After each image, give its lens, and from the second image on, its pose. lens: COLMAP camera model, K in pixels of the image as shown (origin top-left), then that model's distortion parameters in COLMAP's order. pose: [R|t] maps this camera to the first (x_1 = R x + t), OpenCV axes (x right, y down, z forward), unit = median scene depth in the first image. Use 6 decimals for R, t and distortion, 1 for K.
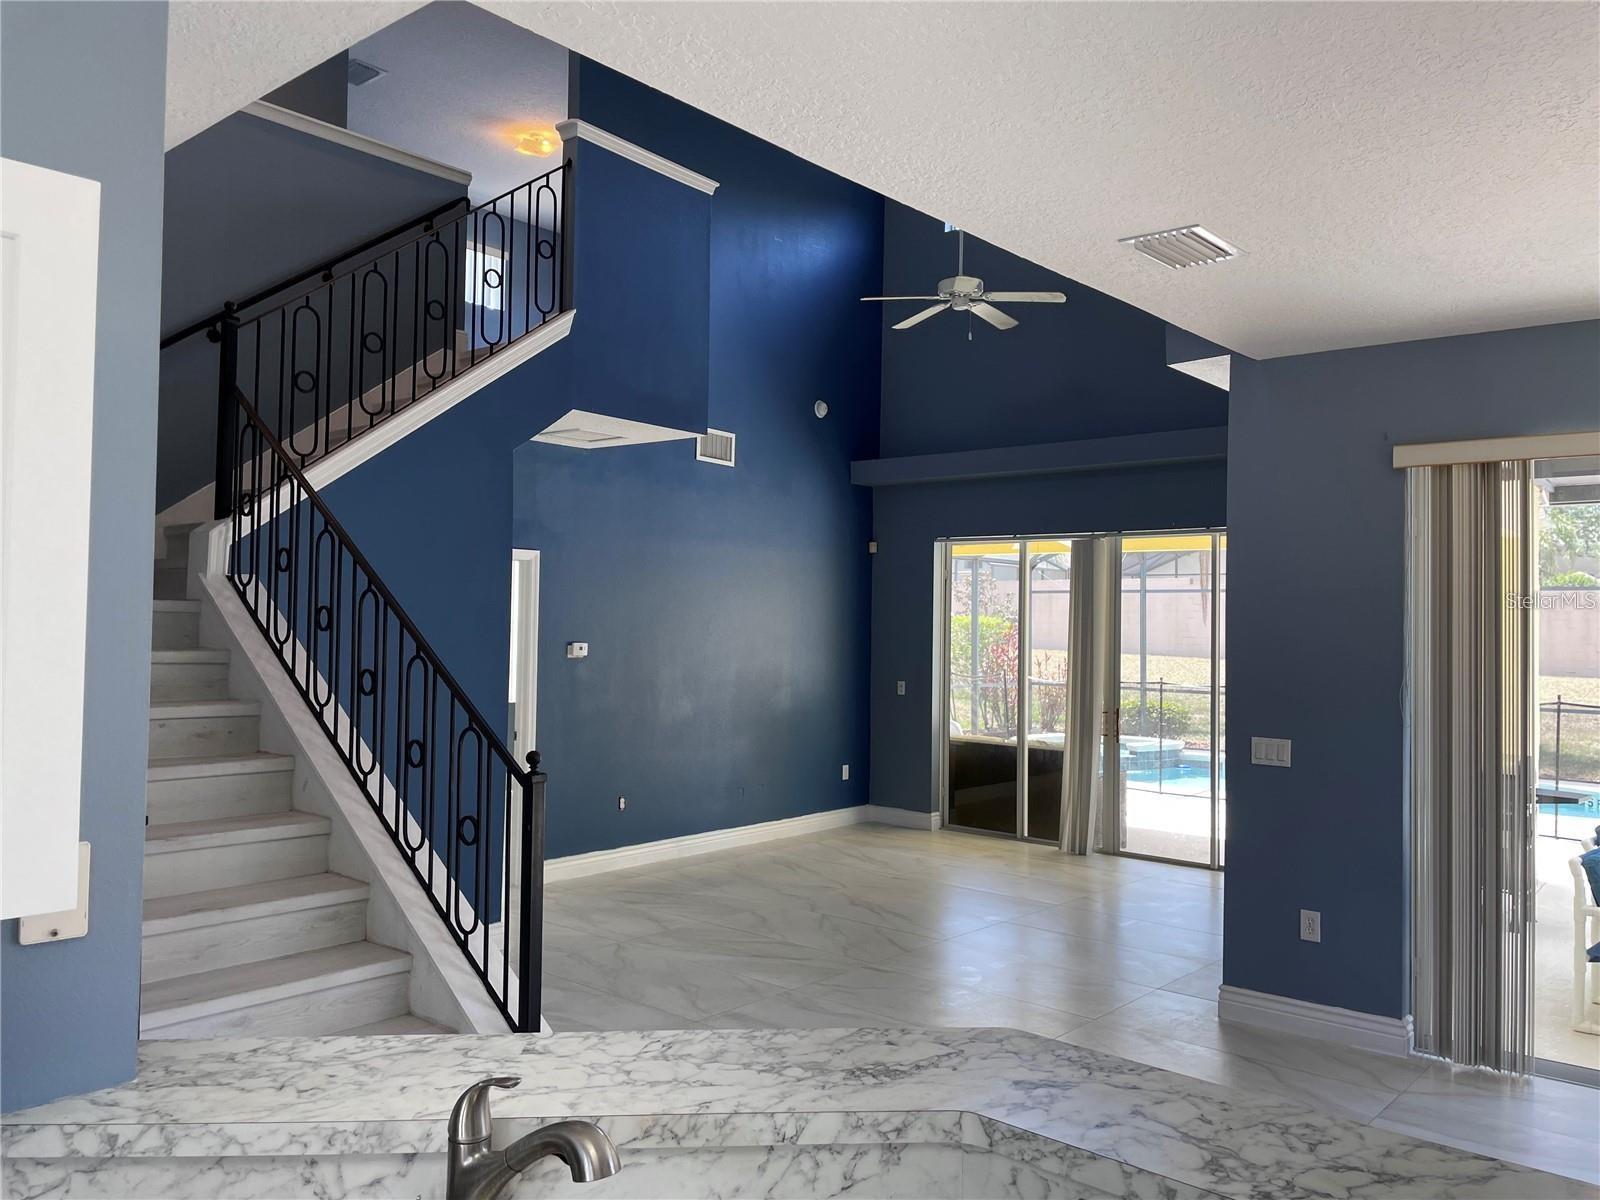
lens RADIAL K [[1219.0, 0, 805.2], [0, 1219.0, 596.9], [0, 0, 1]] dist [0.066753, -0.060812]
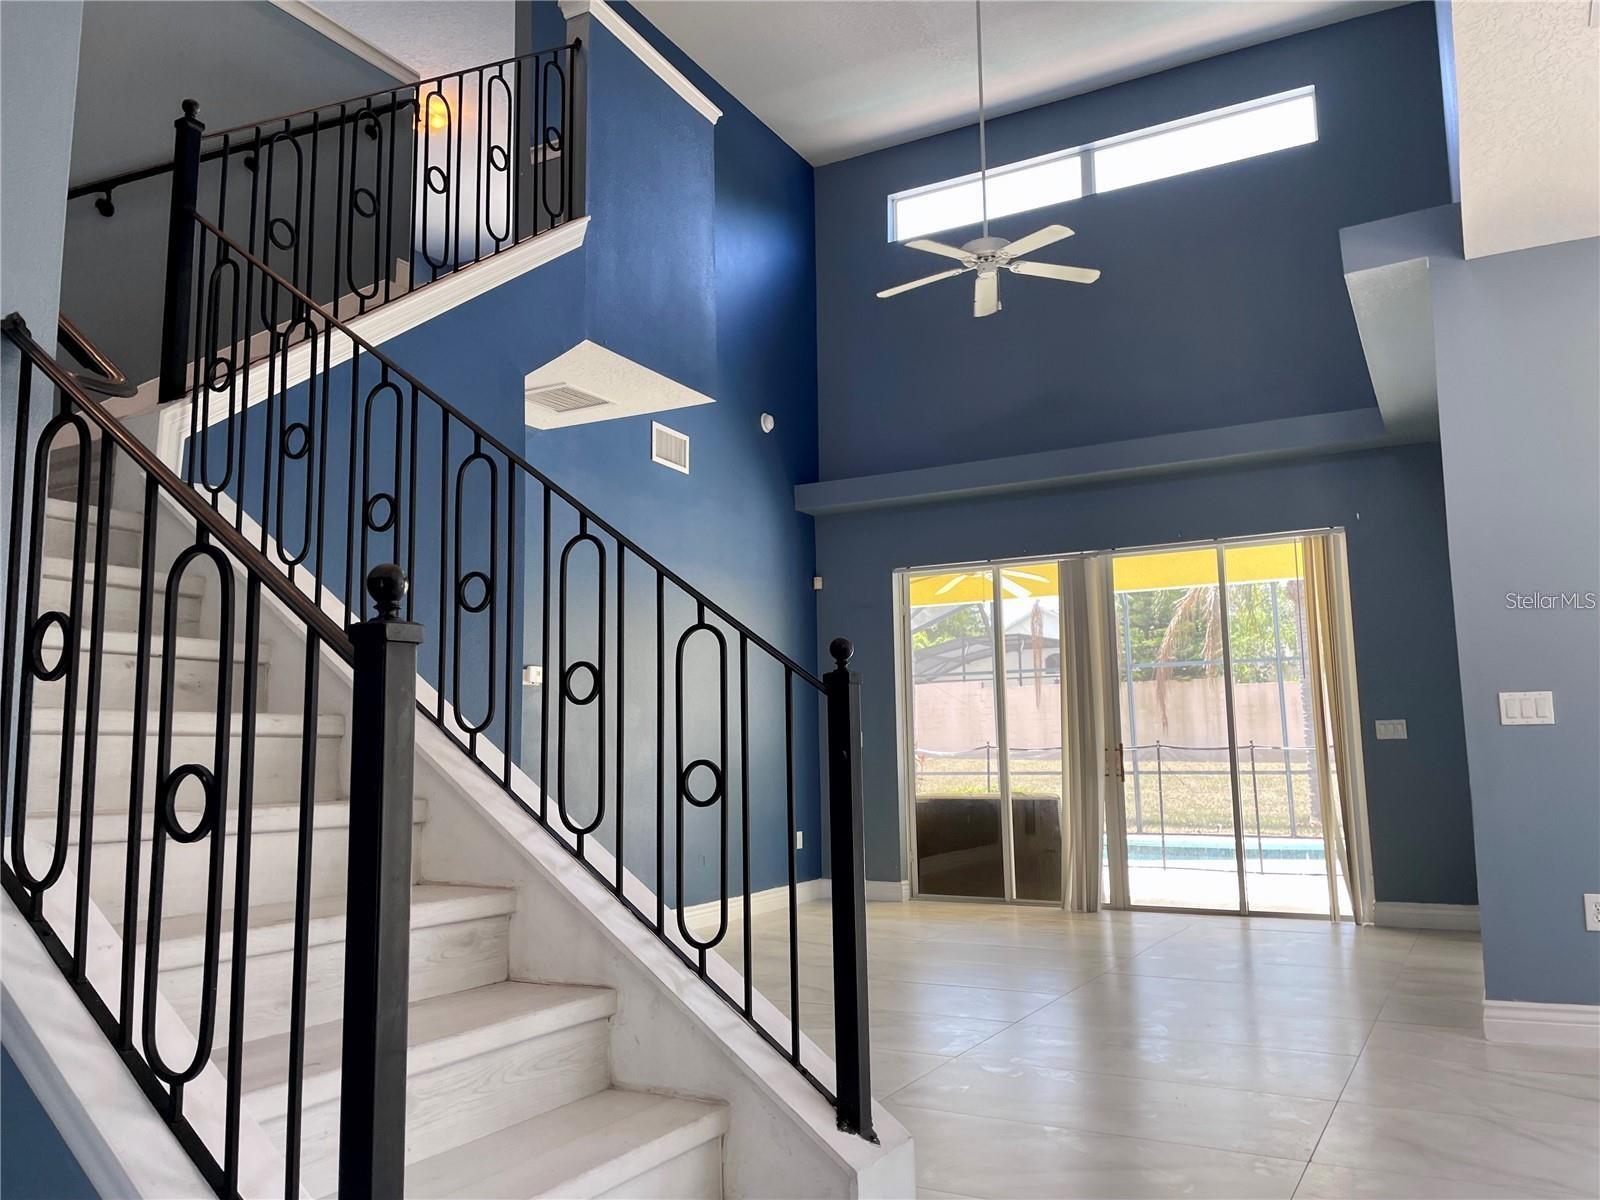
lens RADIAL K [[1219.0, 0, 799.7], [0, 1219.0, 605.4], [0, 0, 1]] dist [0.066753, -0.060812]
pose [[0.978824, -0.008913, 0.204511, -0.183794], [0.029986, 0.994518, -0.100172, 0.084957], [-0.202497, 0.104183, 0.973725, 0.186401]]
